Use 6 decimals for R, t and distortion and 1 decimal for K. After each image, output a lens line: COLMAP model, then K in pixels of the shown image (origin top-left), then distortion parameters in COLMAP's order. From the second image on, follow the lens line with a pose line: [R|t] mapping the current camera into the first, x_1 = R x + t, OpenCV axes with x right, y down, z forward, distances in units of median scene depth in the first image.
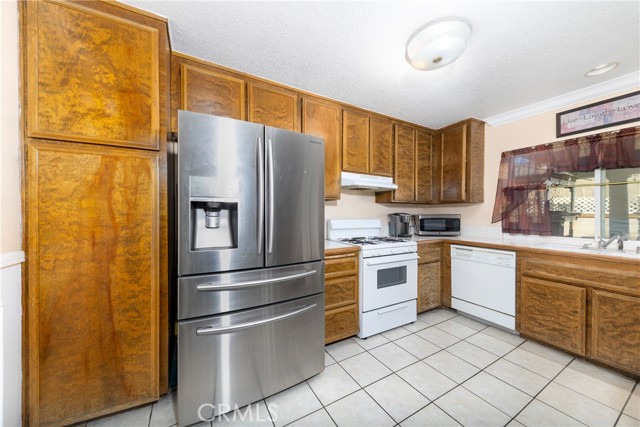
lens RADIAL K [[230.1, 0, 320.0], [0, 230.1, 213.5], [0, 0, 1]] dist [0.001047, 0.000002]
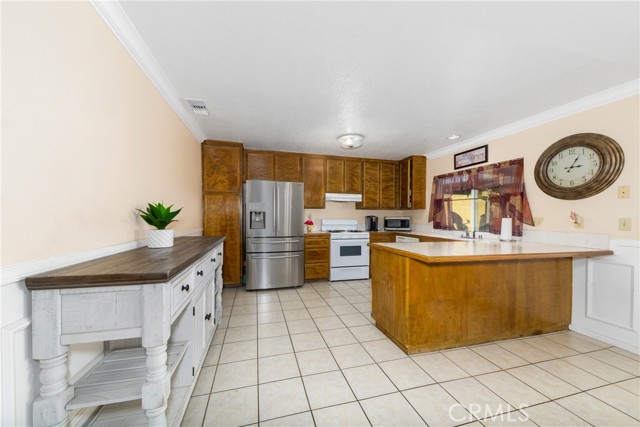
lens RADIAL K [[238.0, 0, 318.0], [0, 238.0, 218.4], [0, 0, 1]] dist [0.000458, -0.000083]
pose [[0.969188, 0.005025, -0.246273, 0.508798], [-0.002506, 0.999941, 0.010544, -0.000295], [0.246311, -0.009602, 0.969143, -0.855675]]
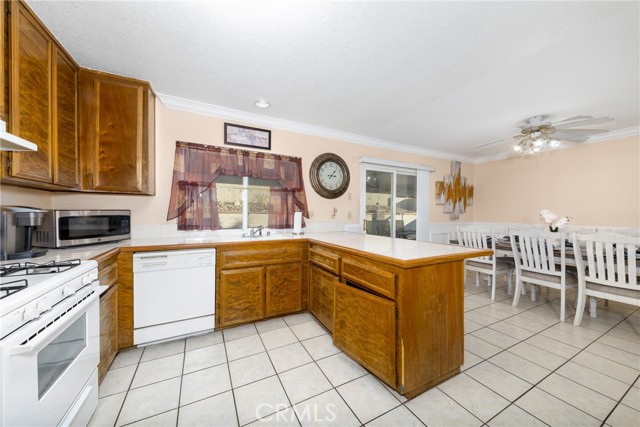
lens RADIAL K [[230.1, 0, 320.0], [0, 230.1, 213.5], [0, 0, 1]] dist [0.001047, 0.000002]
pose [[0.020990, -0.010447, 0.999725, -0.114878], [-0.010059, 0.999893, 0.010660, 0.002419], [-0.999729, -0.010280, 0.020882, 0.493896]]
